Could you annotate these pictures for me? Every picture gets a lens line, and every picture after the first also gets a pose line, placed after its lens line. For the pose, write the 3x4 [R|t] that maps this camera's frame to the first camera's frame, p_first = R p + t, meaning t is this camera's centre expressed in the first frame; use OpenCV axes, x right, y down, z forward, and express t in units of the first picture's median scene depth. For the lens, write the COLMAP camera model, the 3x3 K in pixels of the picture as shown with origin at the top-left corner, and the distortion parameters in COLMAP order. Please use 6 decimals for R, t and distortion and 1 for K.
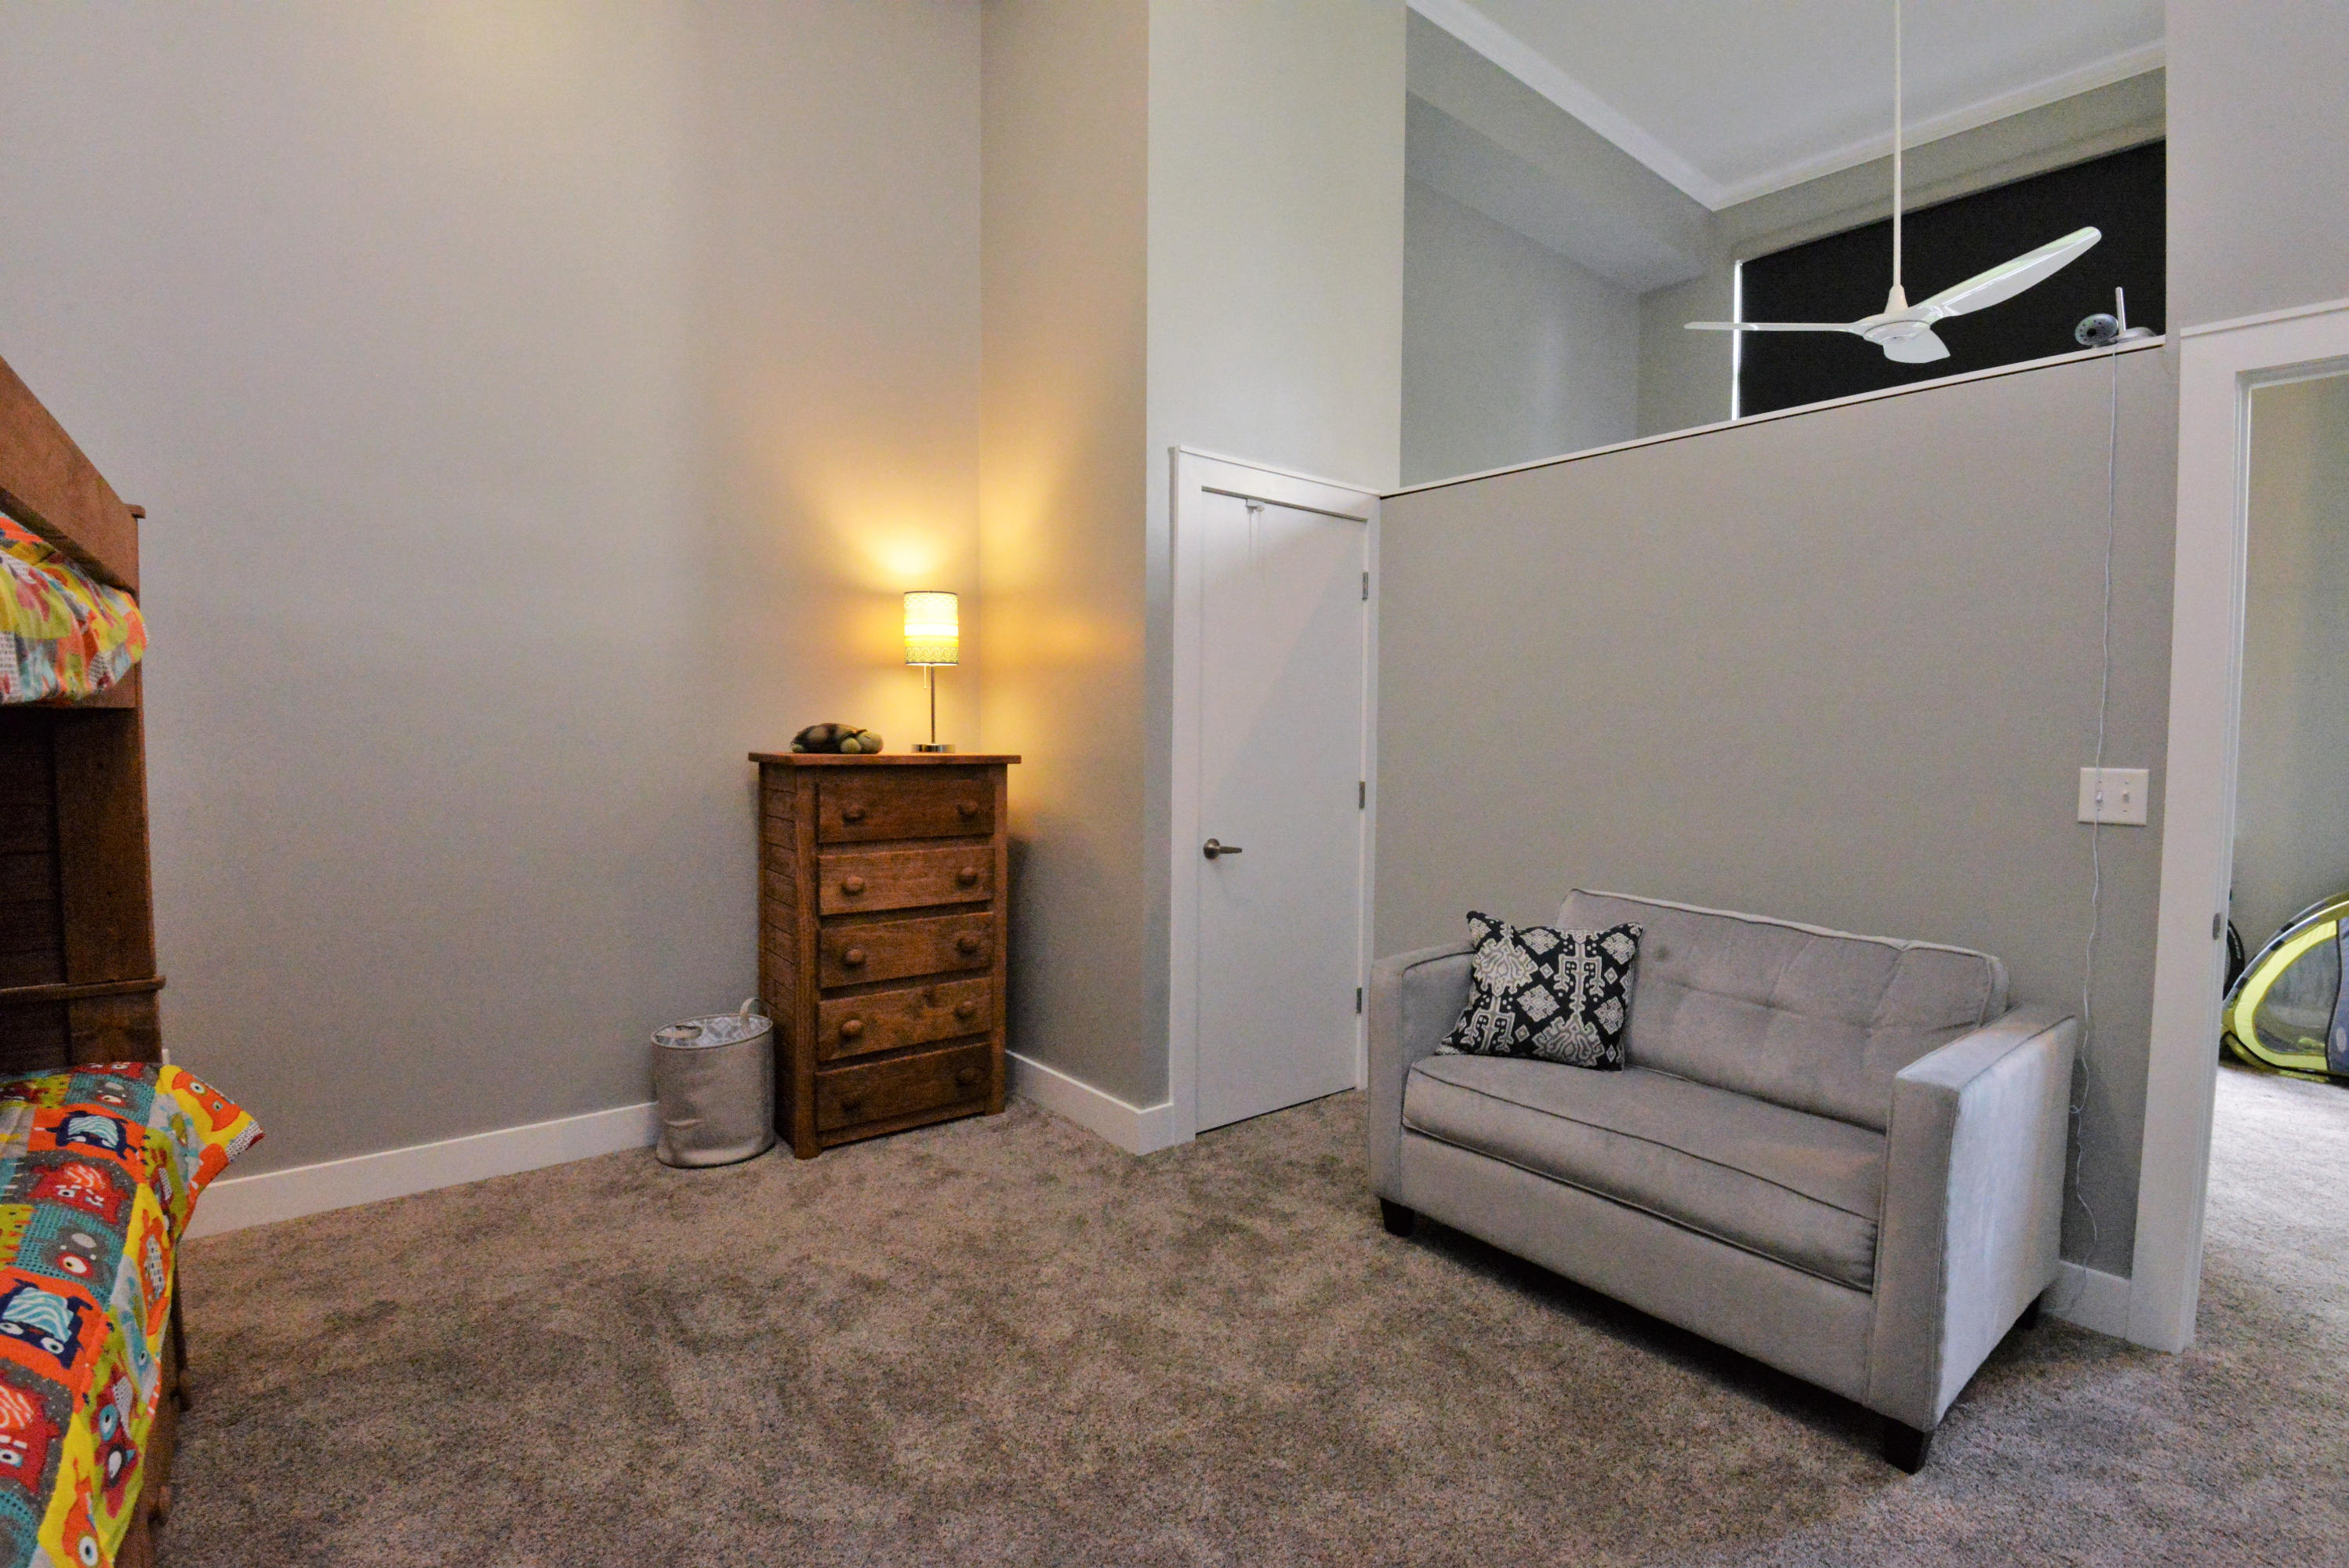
lens RADIAL K [[1092.8, 0, 1174.5], [0, 1092.8, 784.0], [0, 0, 1]] dist [-0.000406, -0.026415]
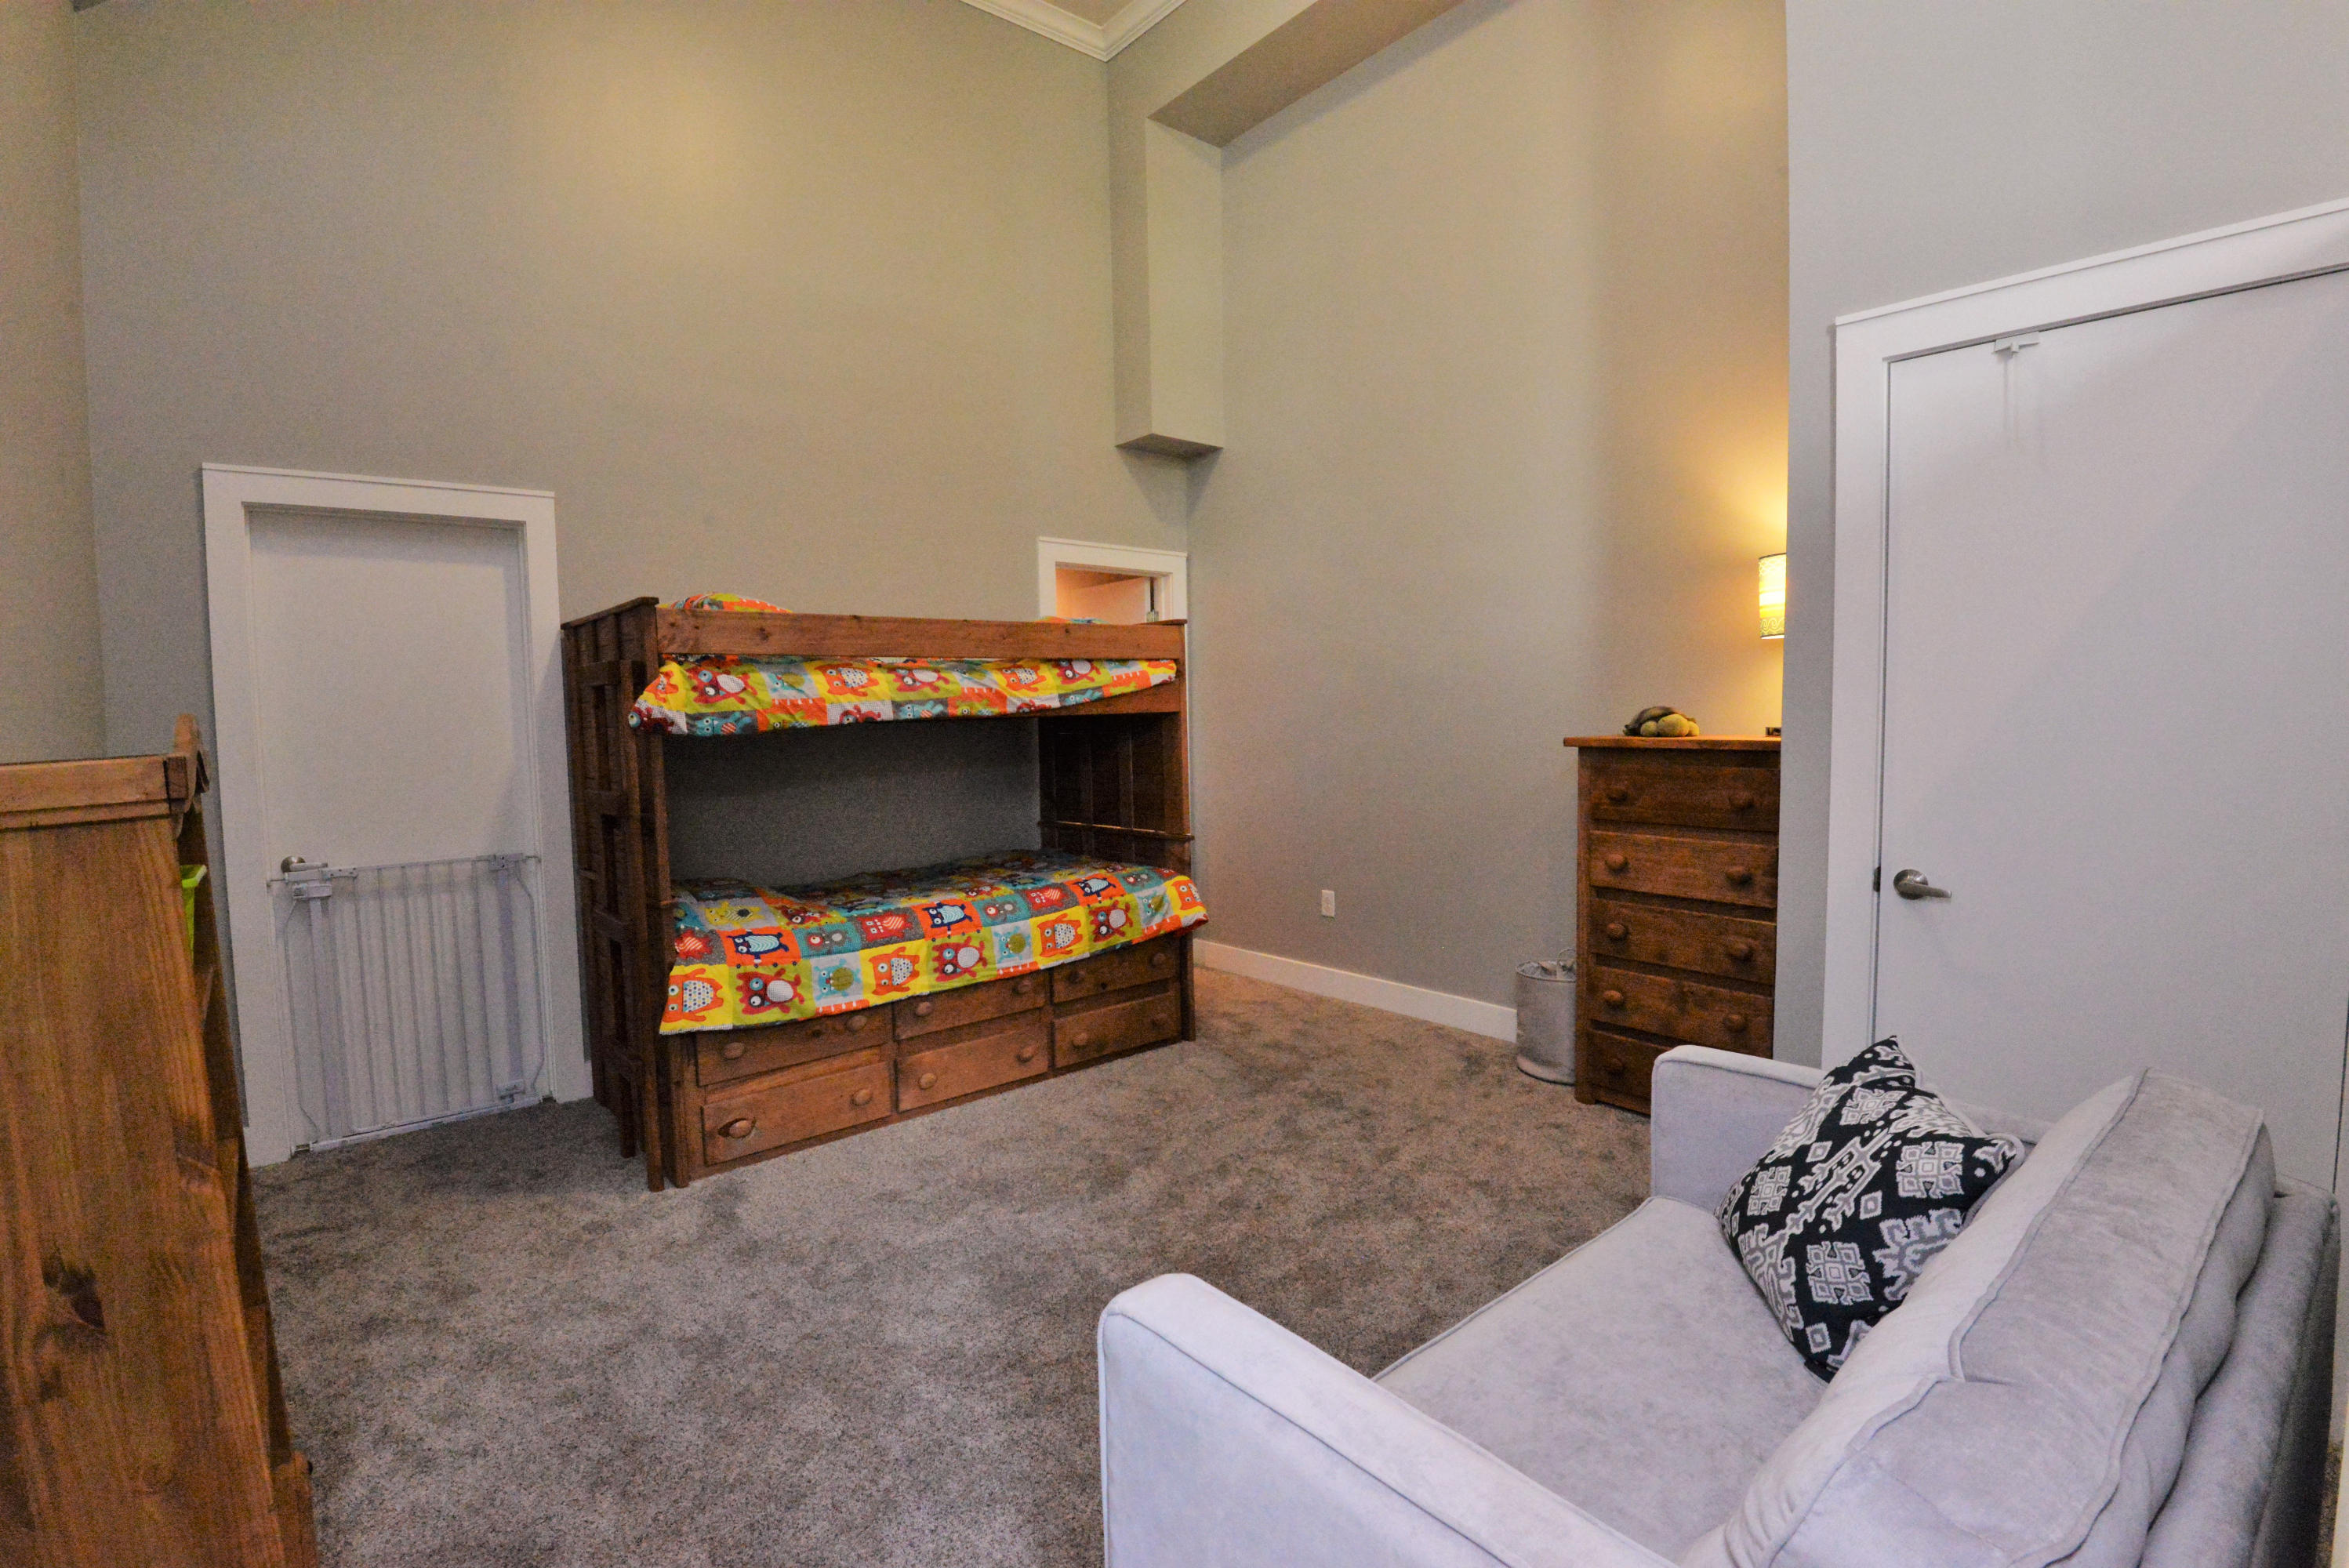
lens RADIAL K [[1092.8, 0, 1174.5], [0, 1092.8, 784.0], [0, 0, 1]] dist [-0.000406, -0.026415]
pose [[0.010907, 0.059566, -0.998165, 0.762363], [-0.031522, 0.997748, 0.059197, -0.031185], [0.999444, 0.030818, 0.012760, 0.579990]]
